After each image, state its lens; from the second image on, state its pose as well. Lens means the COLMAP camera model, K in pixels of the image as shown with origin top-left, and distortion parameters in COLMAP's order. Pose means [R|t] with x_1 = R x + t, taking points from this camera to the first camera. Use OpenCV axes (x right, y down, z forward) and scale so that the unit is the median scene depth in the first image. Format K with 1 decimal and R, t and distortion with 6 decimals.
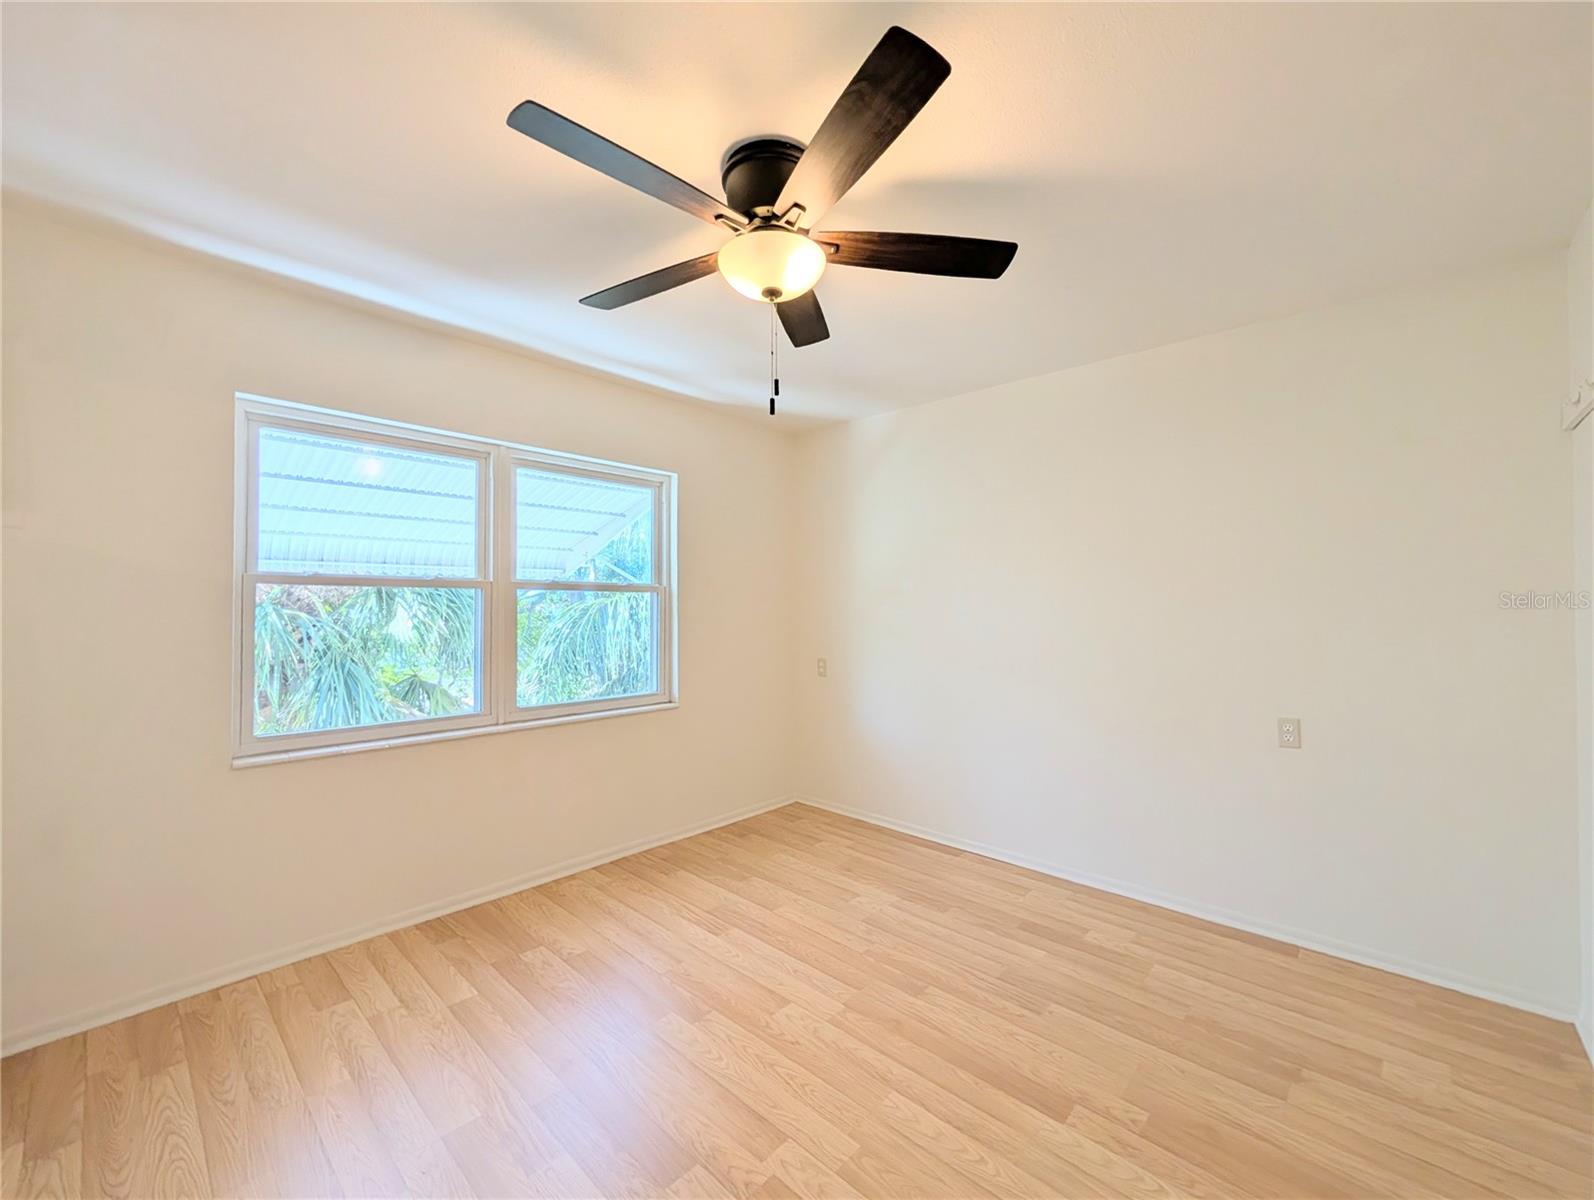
lens RADIAL K [[652.9, 0, 754.8], [0, 652.9, 604.2], [0, 0, 1]] dist [0.000119, 0.000126]
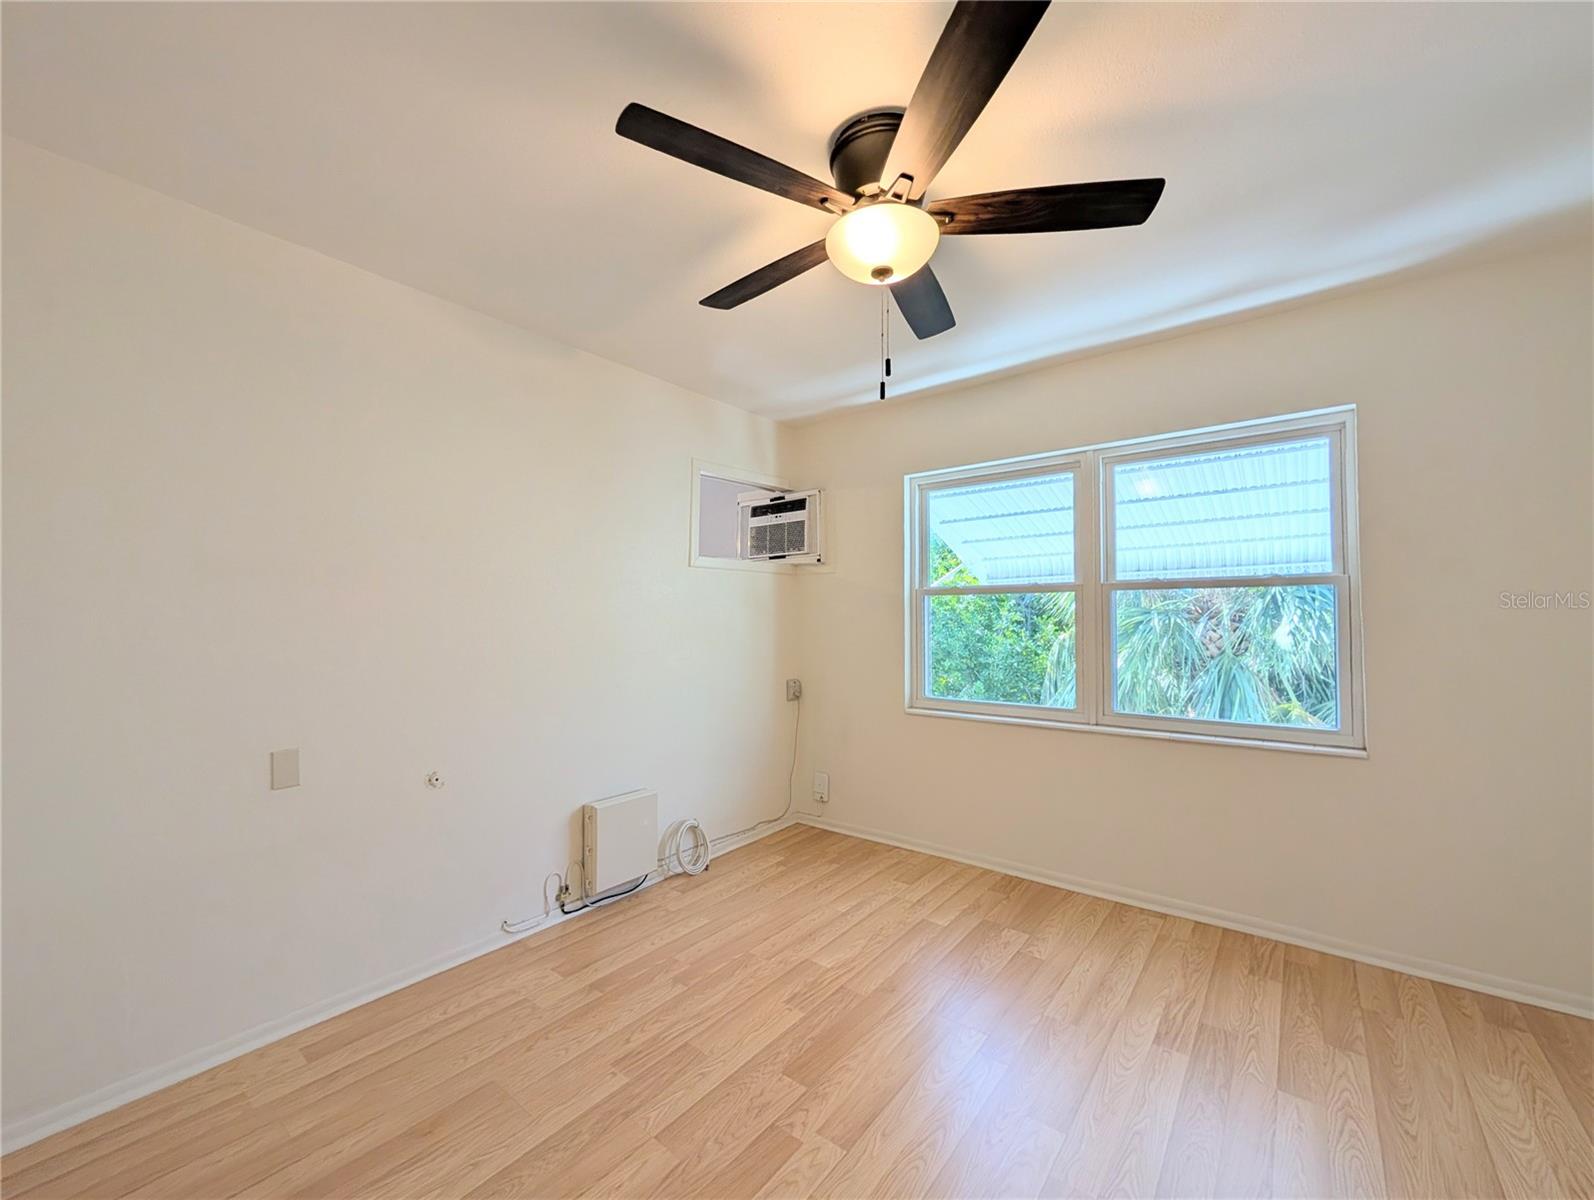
lens RADIAL K [[614.0, 0, 795.5], [0, 614.0, 603.9], [0, 0, 1]] dist [0.001305, -0.000106]
pose [[0.126742, -0.022479, -0.991681, 0.603996], [0.010862, 0.999715, -0.021273, 0.014169], [0.991876, -0.008075, 0.126950, 0.508834]]
